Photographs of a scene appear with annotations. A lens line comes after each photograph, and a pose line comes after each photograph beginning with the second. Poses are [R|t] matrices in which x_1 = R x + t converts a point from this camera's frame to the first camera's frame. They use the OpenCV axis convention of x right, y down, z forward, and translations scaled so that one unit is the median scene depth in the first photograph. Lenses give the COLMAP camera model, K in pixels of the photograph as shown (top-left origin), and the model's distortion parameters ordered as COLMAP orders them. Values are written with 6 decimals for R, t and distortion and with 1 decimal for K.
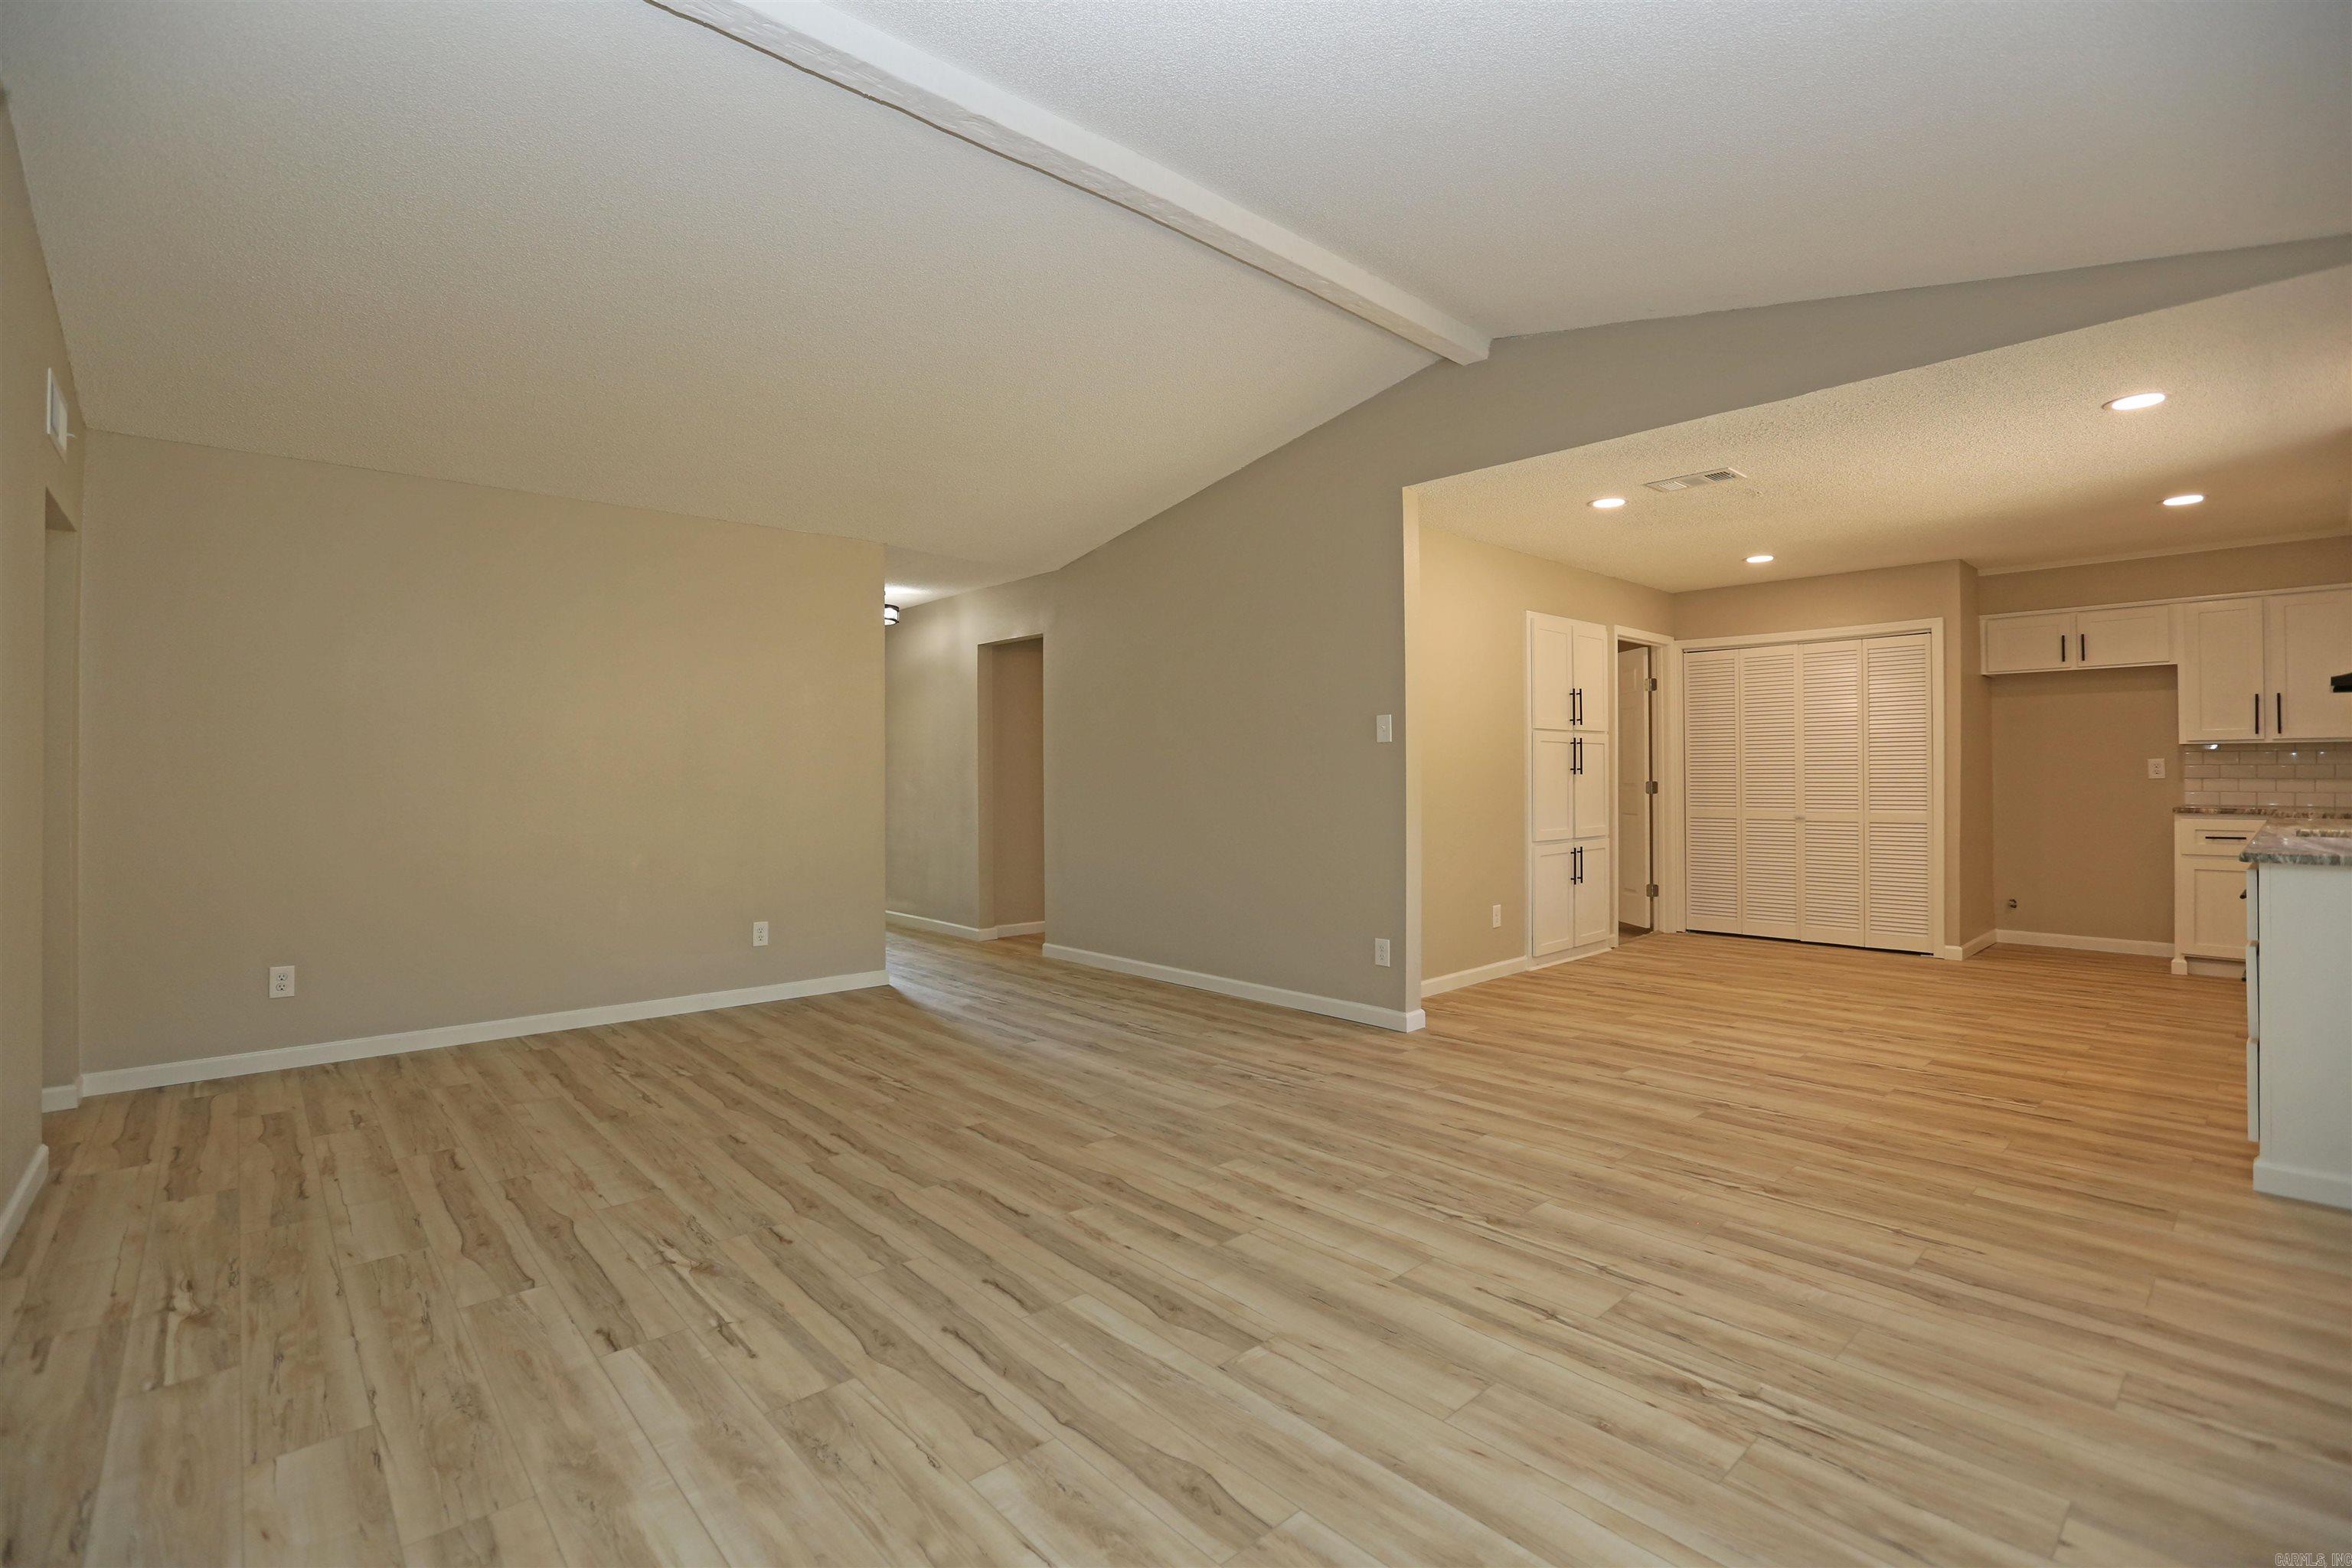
lens RADIAL K [[1067.0, 0, 1169.1], [0, 1067.0, 771.6], [0, 0, 1]] dist [-0.051508, 0.017671]
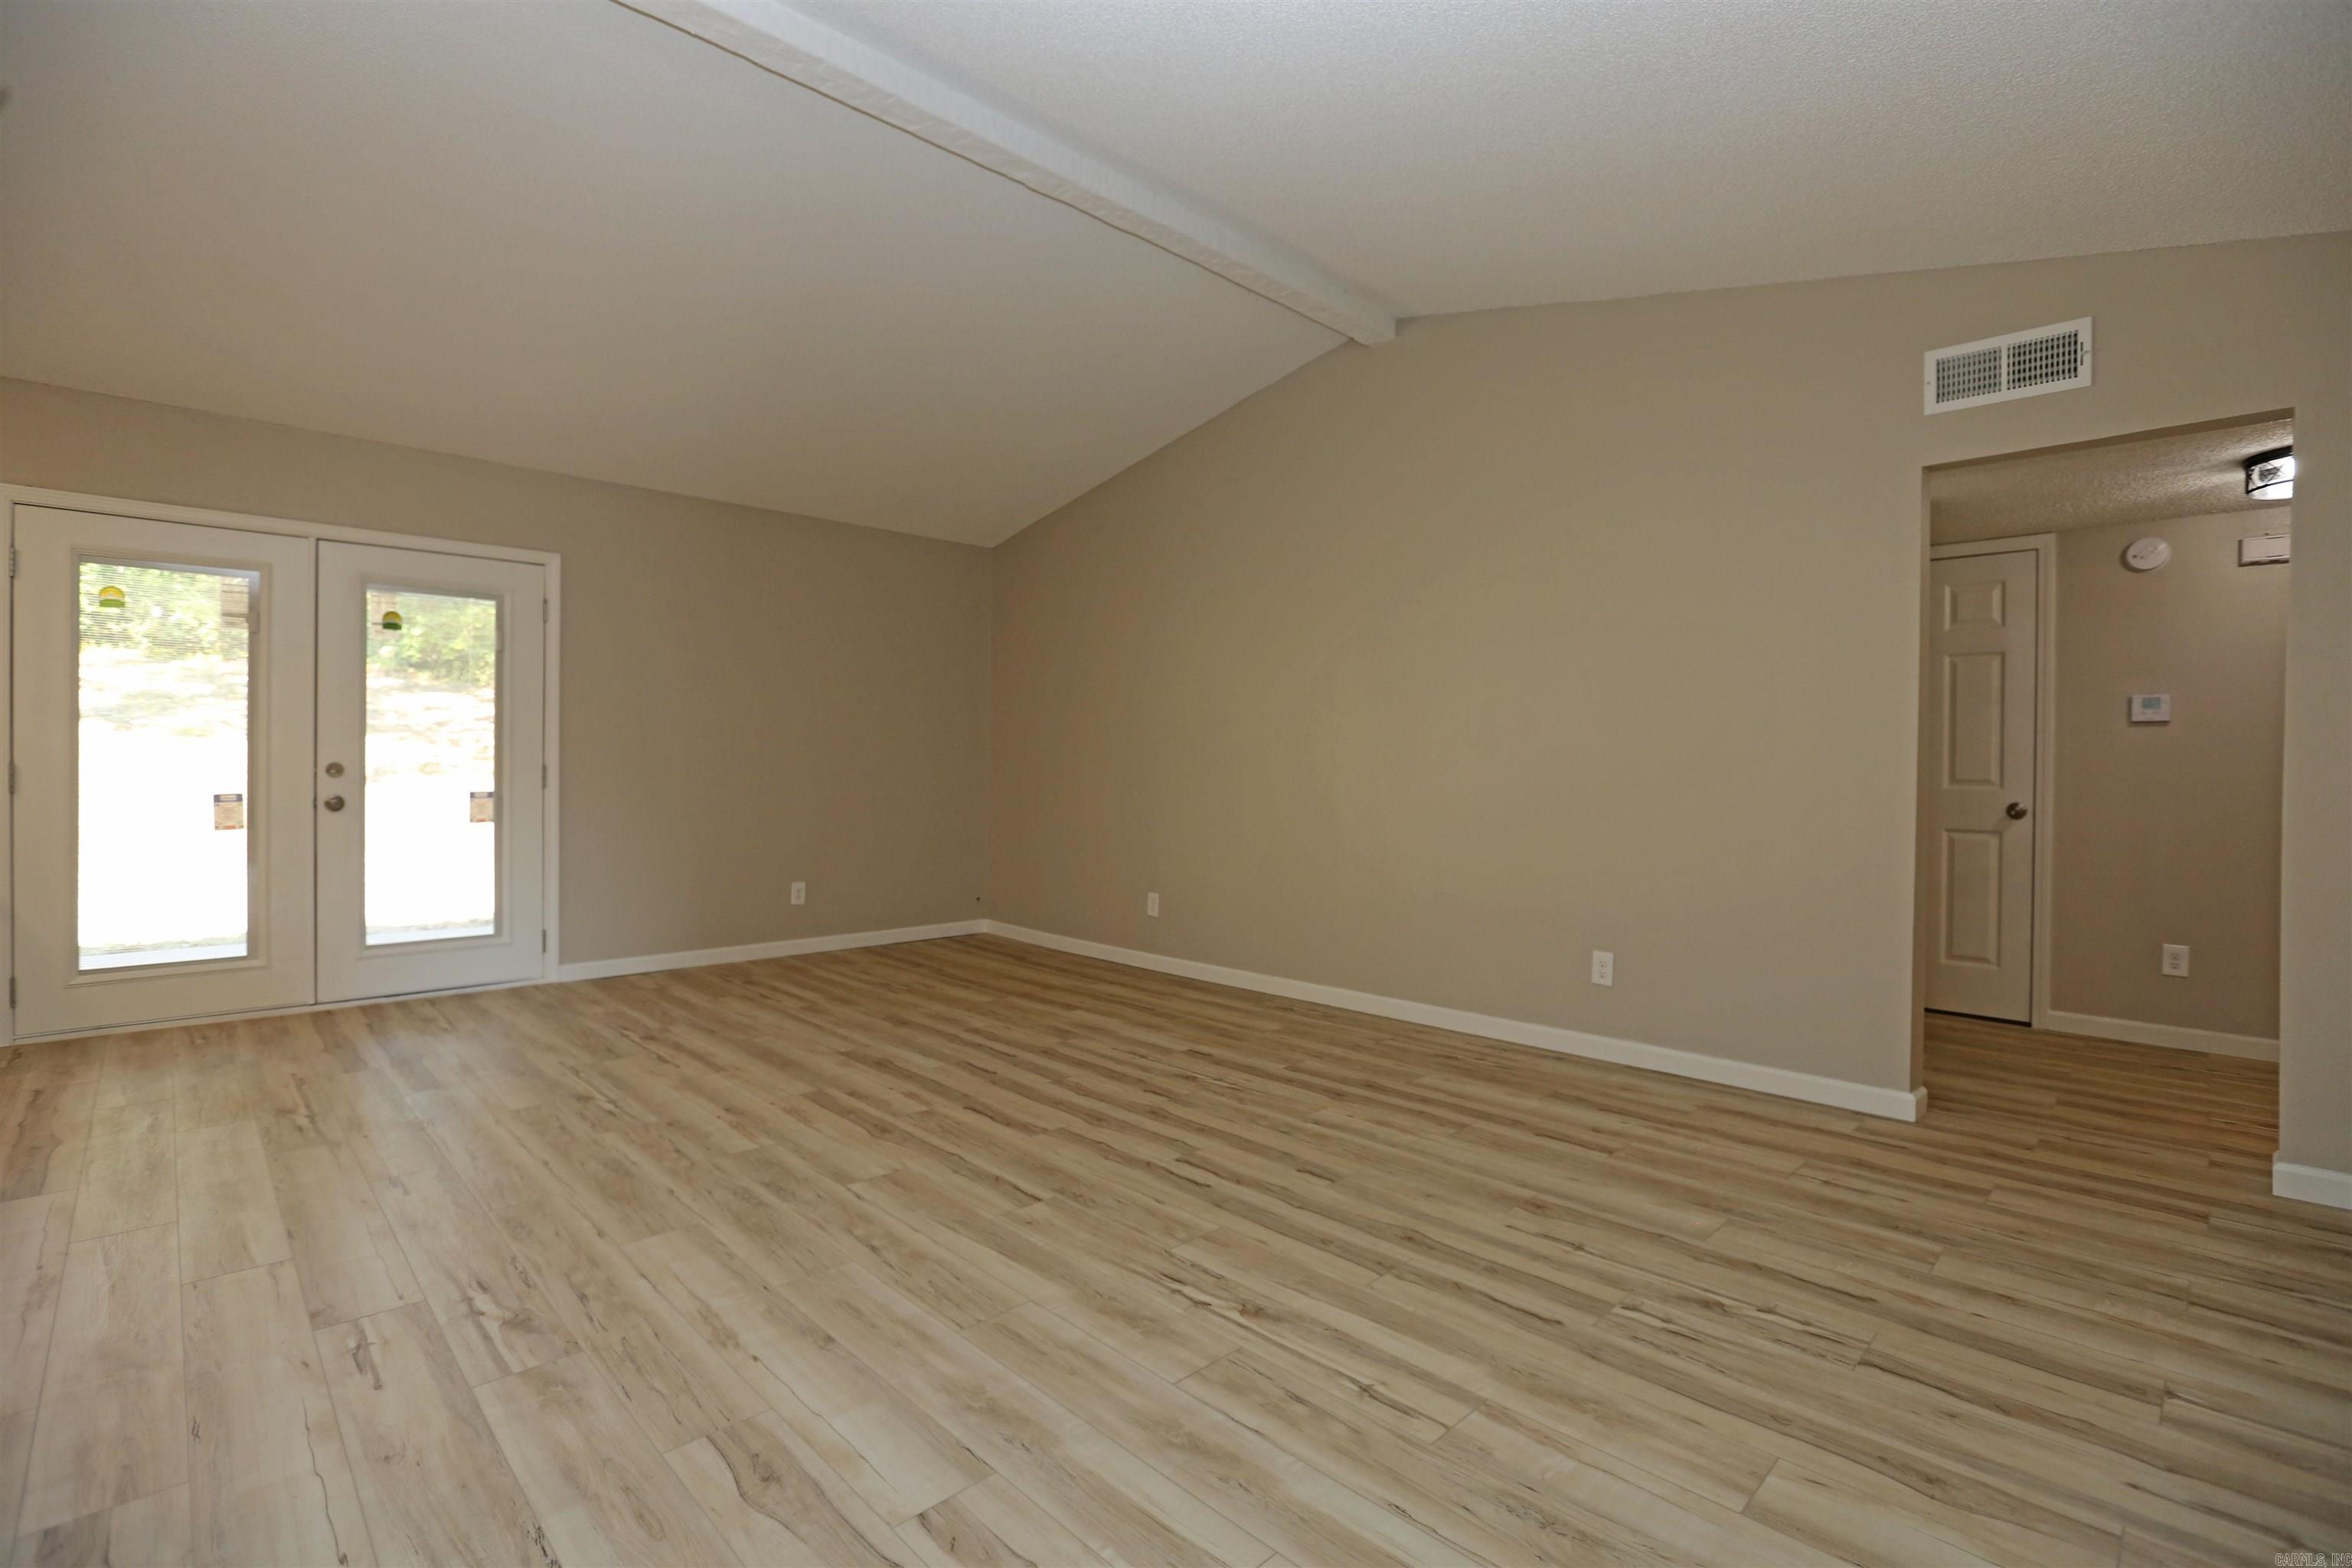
lens RADIAL K [[1070.7, 0, 1173.2], [0, 1070.7, 770.2], [0, 0, 1]] dist [-0.054092, 0.018333]
pose [[-0.999020, -0.006111, -0.043840, -0.179756], [-0.006260, 0.999975, 0.003247, 0.019460], [0.043819, 0.003518, -0.999033, 1.263967]]
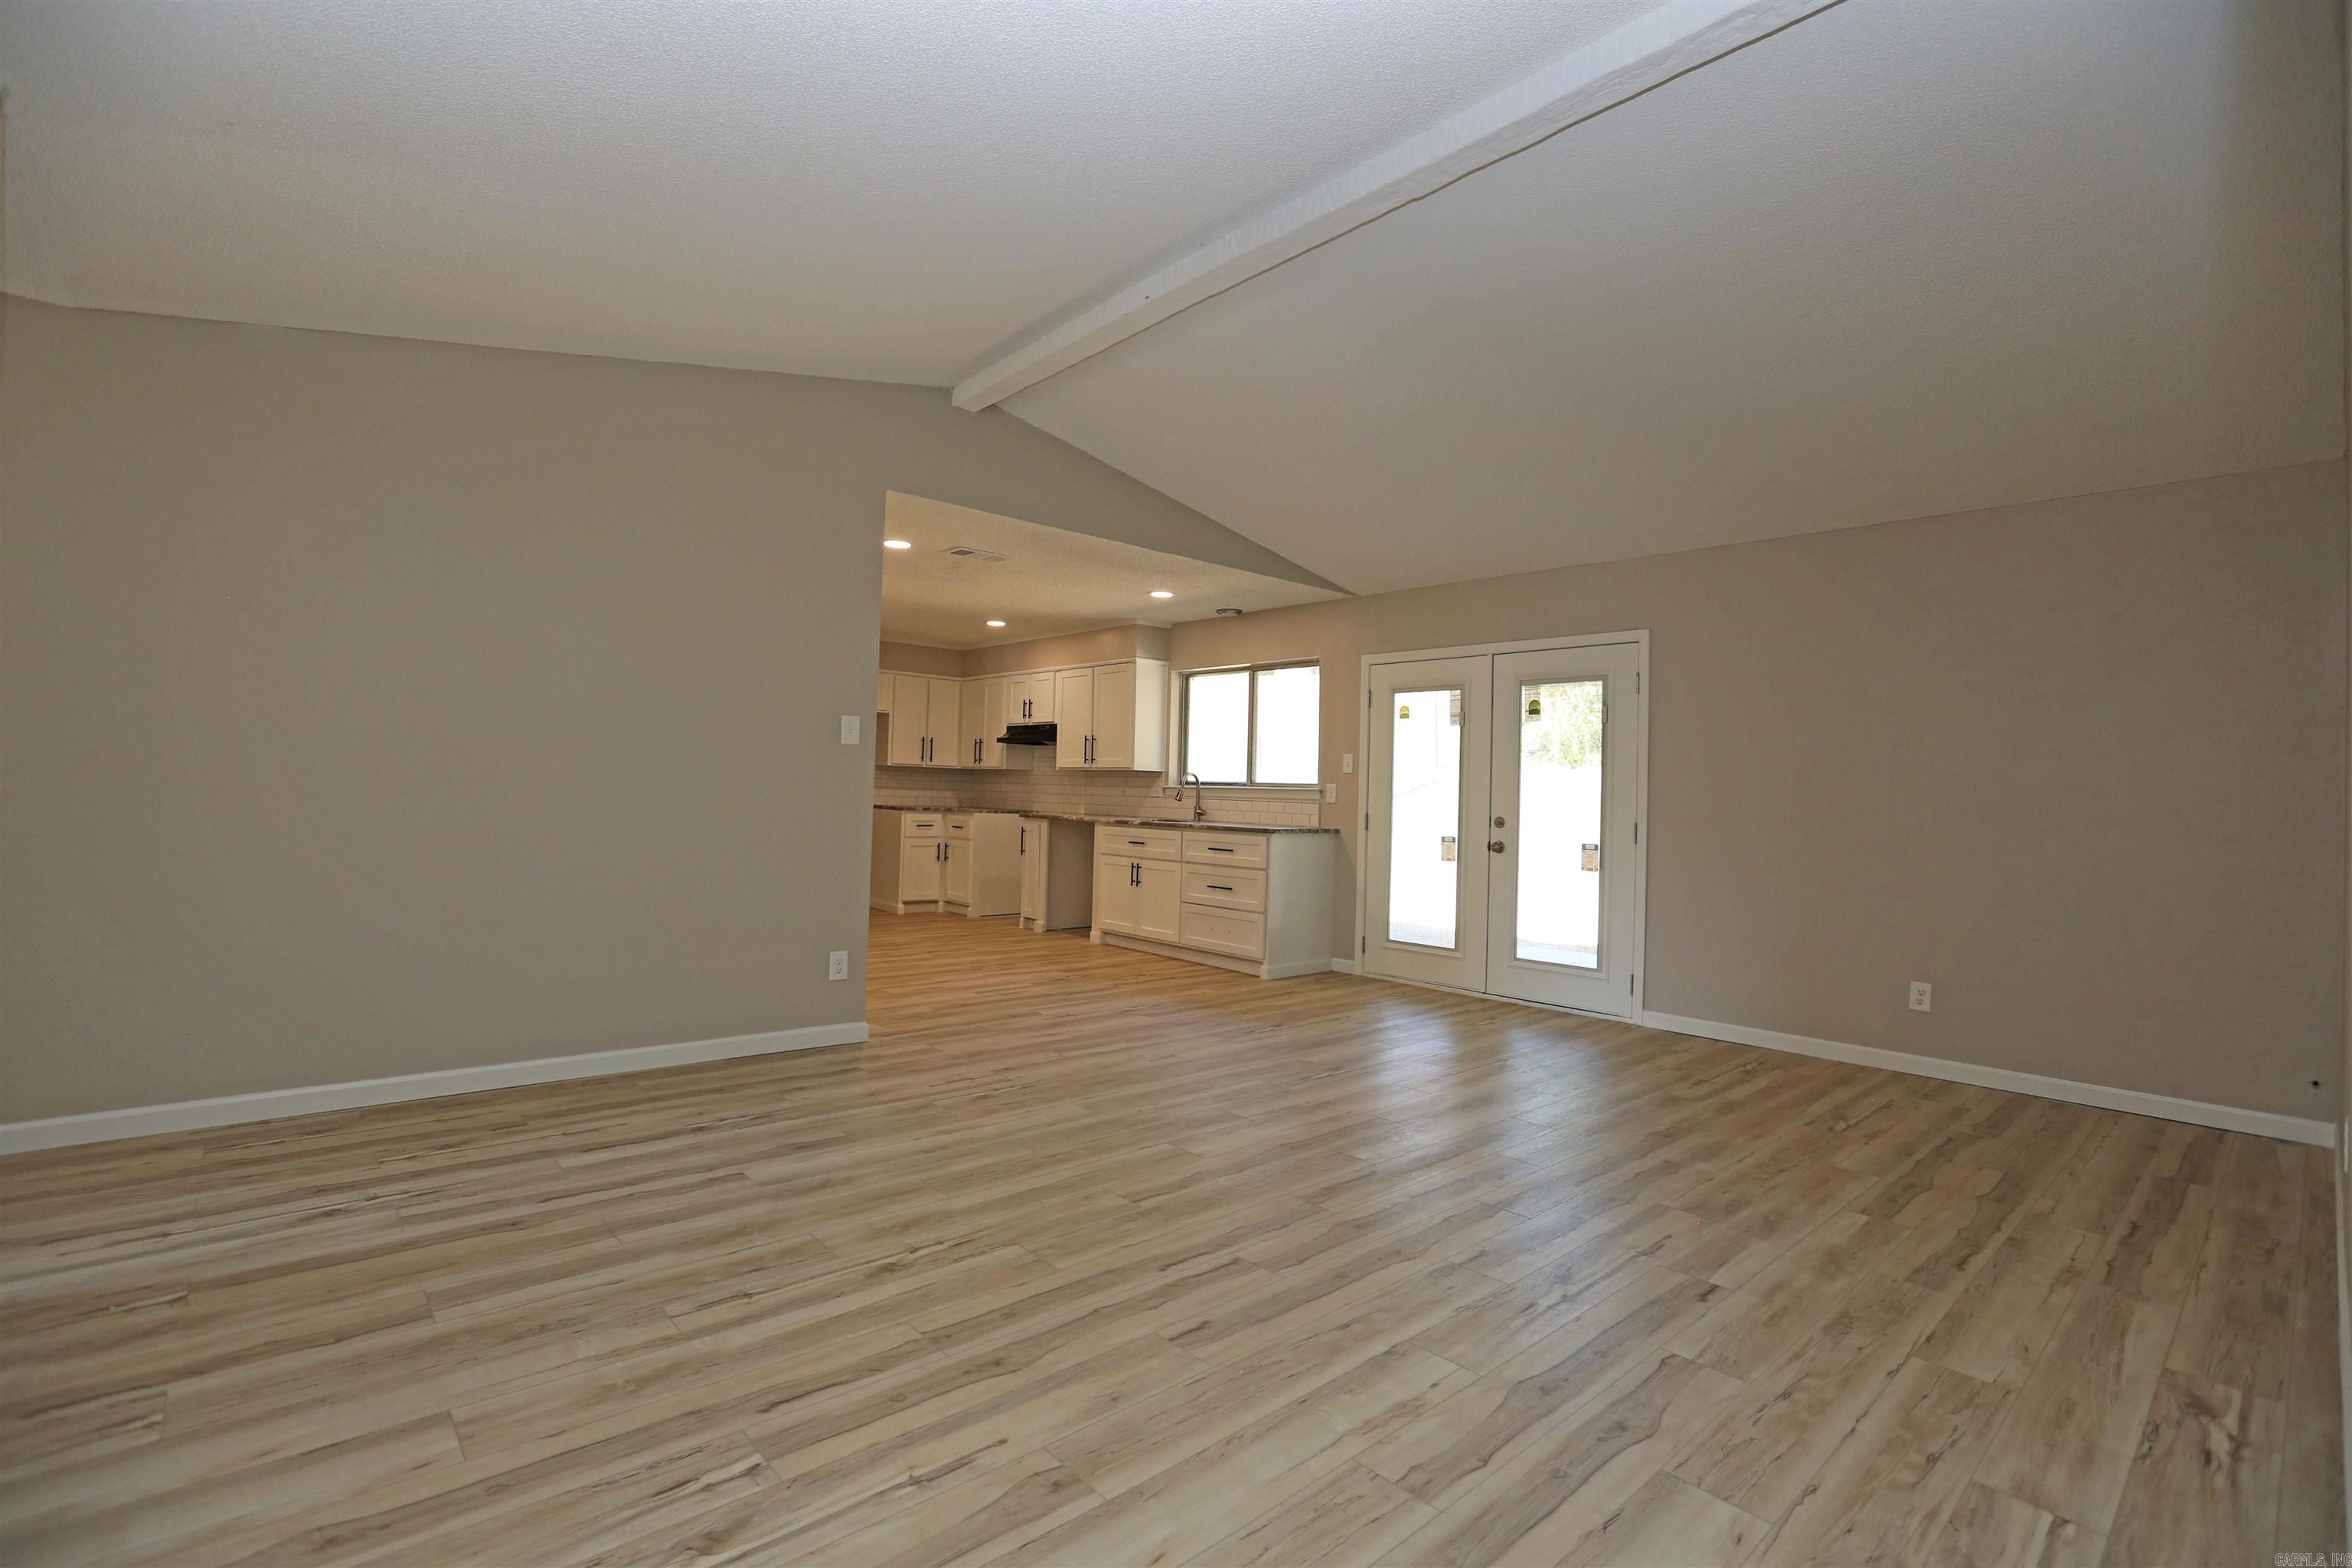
lens RADIAL K [[1067.0, 0, 1169.1], [0, 1067.0, 771.6], [0, 0, 1]] dist [-0.051508, 0.017671]
pose [[0.005454, 0.025444, 0.999661, -0.745775], [-0.032438, 0.999155, -0.025254, 0.011289], [-0.999459, -0.032289, 0.006275, 0.704372]]
